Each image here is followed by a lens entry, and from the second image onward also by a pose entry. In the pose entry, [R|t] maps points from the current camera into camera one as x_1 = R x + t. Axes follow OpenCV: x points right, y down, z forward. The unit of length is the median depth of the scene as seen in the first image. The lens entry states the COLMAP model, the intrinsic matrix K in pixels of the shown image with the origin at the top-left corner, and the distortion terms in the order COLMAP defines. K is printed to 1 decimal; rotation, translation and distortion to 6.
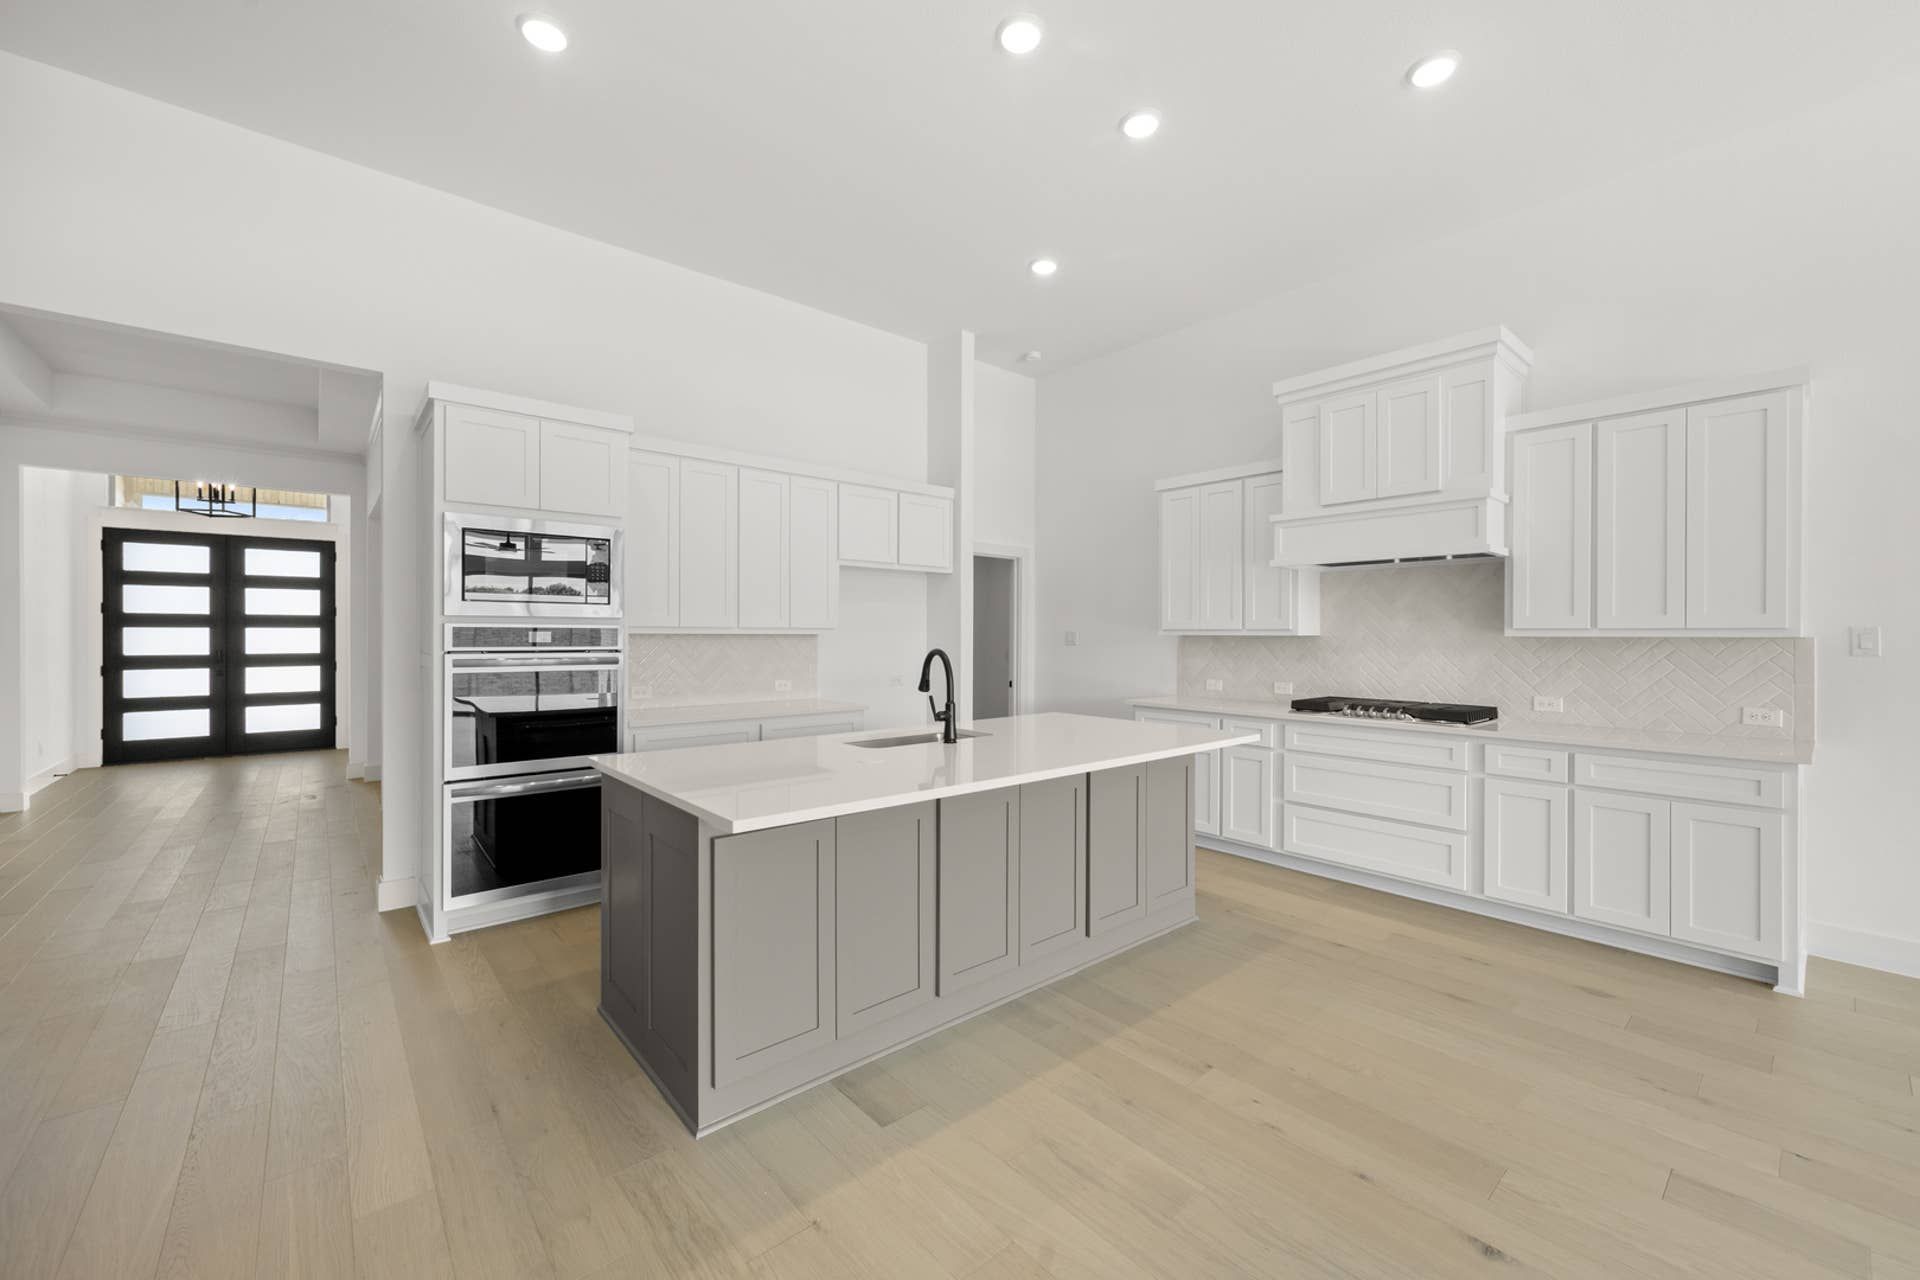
lens RADIAL K [[751.4, 0, 961.8], [0, 751.4, 635.9], [0, 0, 1]] dist [-0.000369, 0.000008]
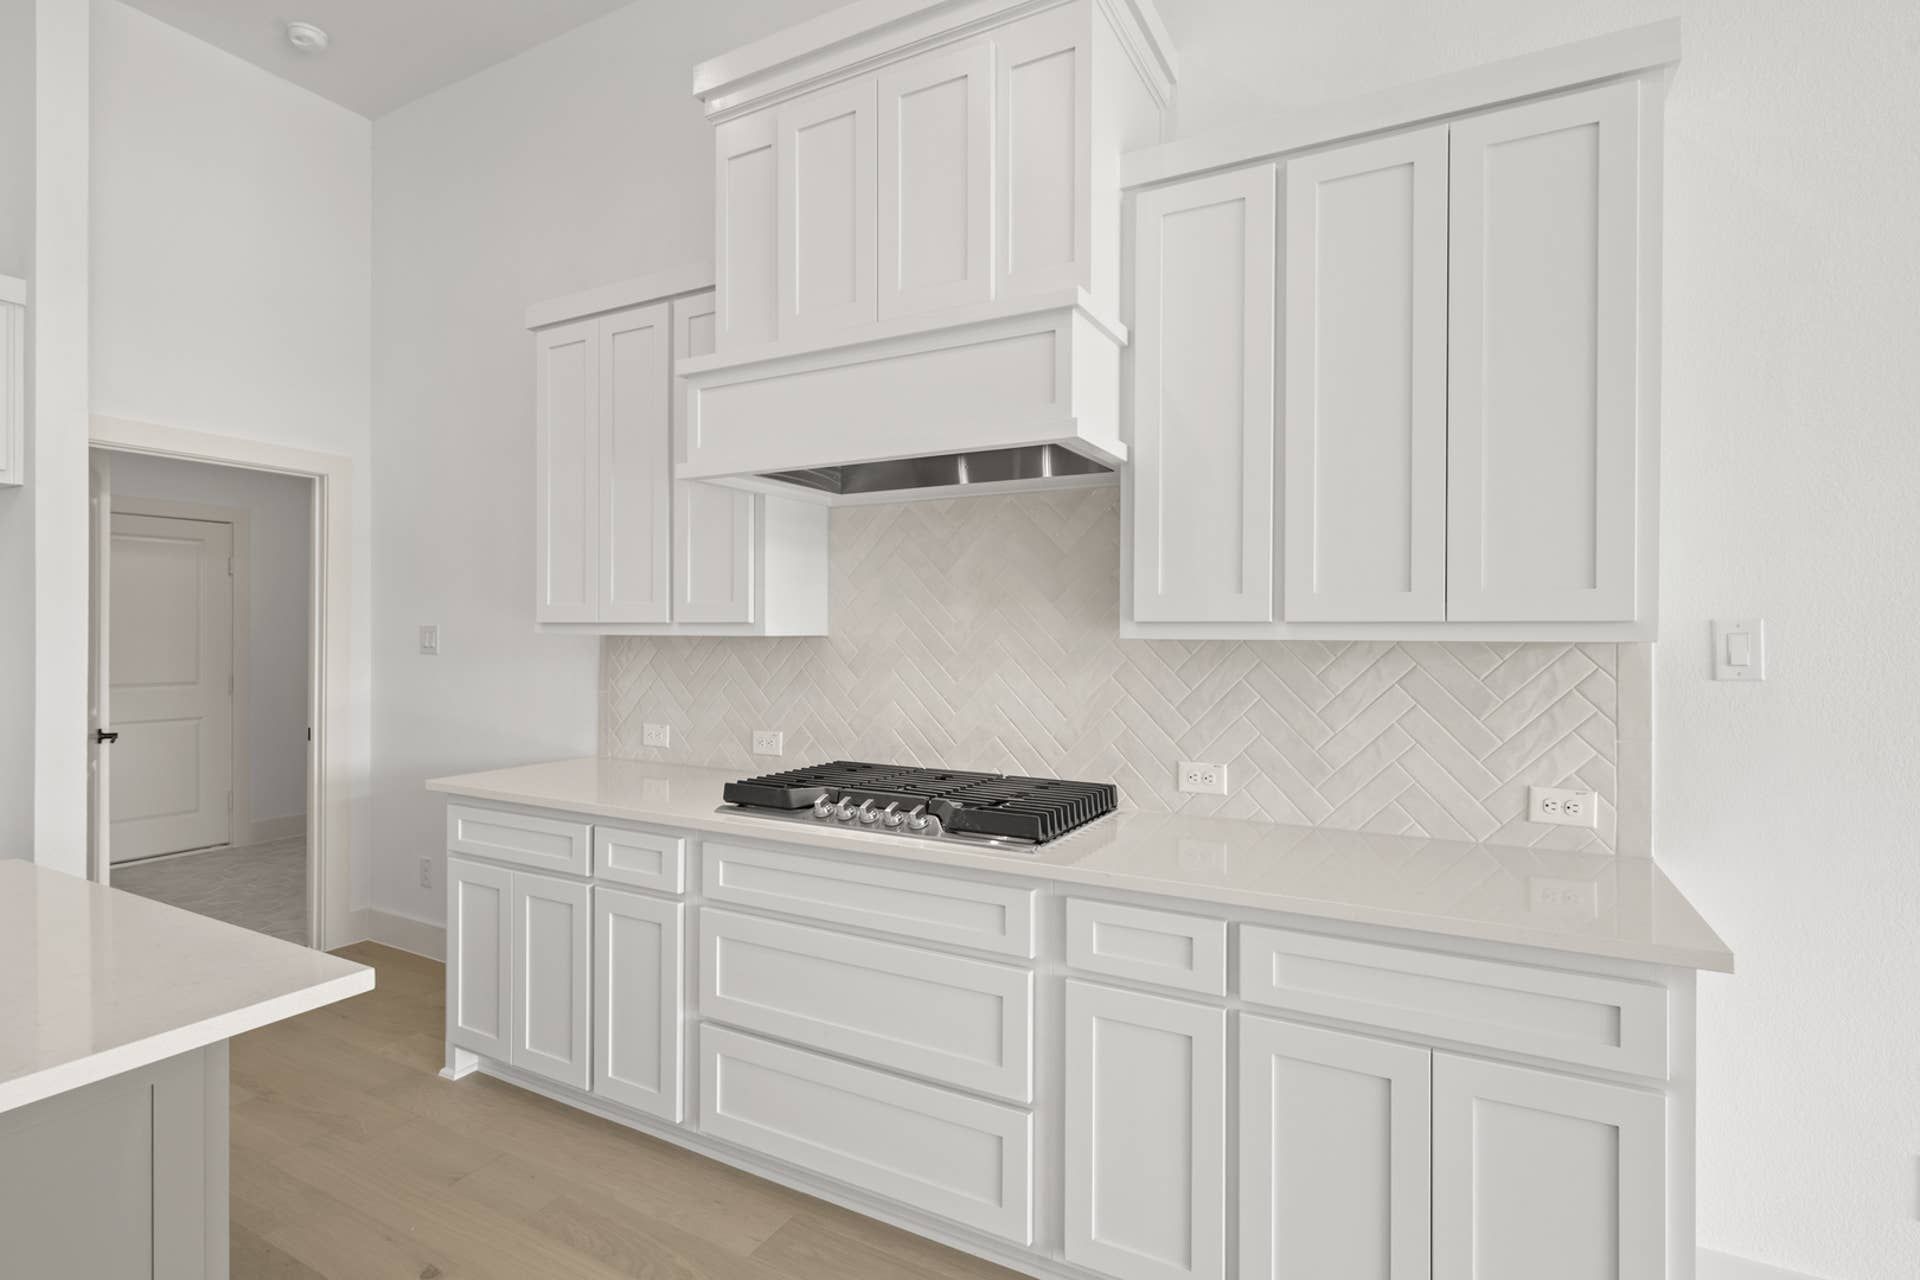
lens RADIAL K [[917.6, 0, 959.9], [0, 917.6, 634.6], [0, 0, 1]] dist [-0.001775, 0.000291]
pose [[0.935571, -0.000806, 0.353138, 0.440915], [-0.000111, 0.999997, 0.002579, -0.003354], [-0.353139, -0.002452, 0.935568, 0.520441]]
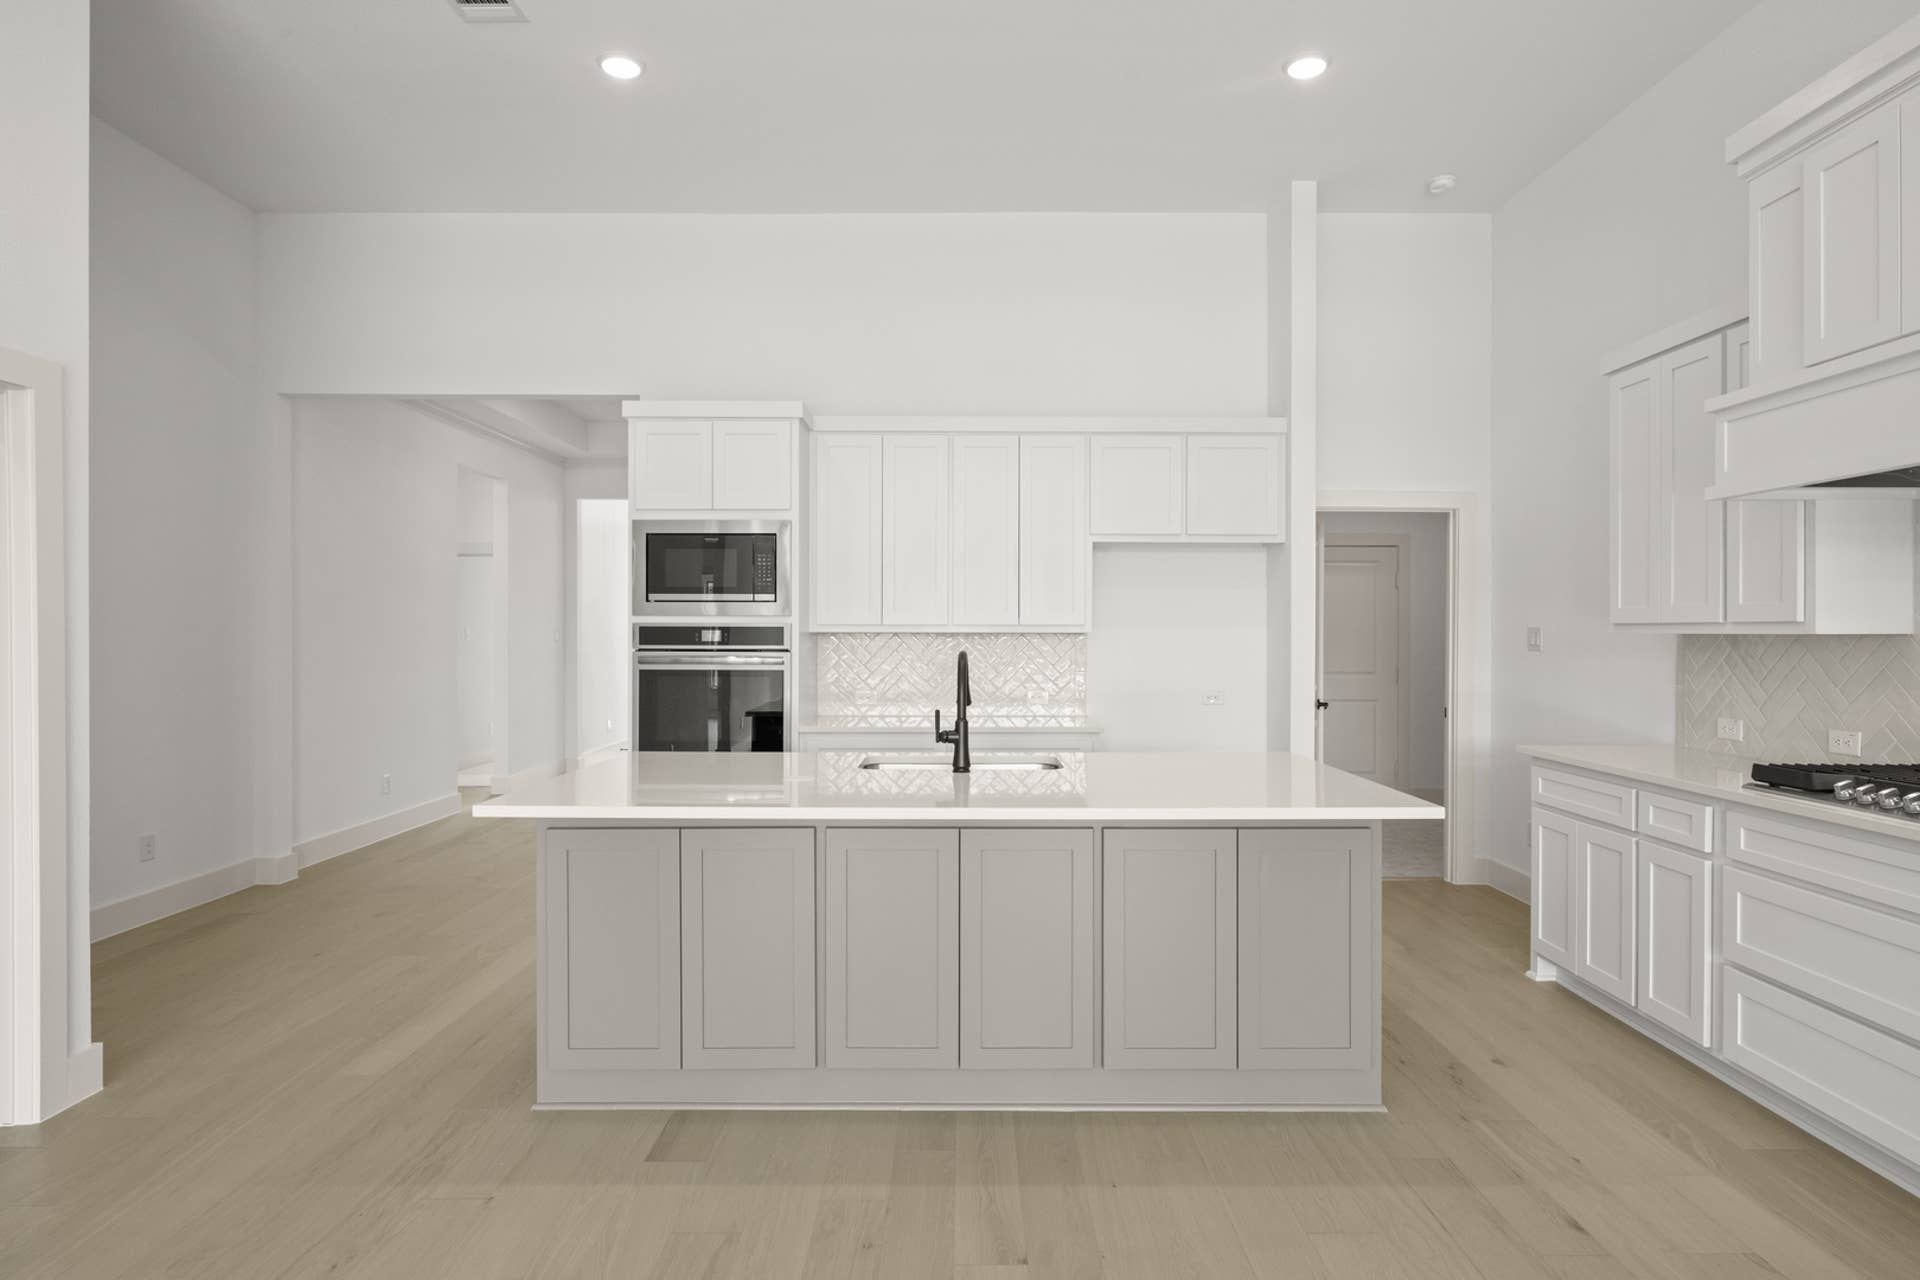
lens RADIAL K [[1041.6, 0, 970.1], [0, 1041.6, 633.7], [0, 0, 1]] dist [-0.000756, -0.000054]
pose [[0.760128, -0.000897, -0.649773, 0.575780], [-0.000378, 0.999998, -0.001823, 0.001022], [0.649773, 0.001632, 0.760126, 0.153970]]
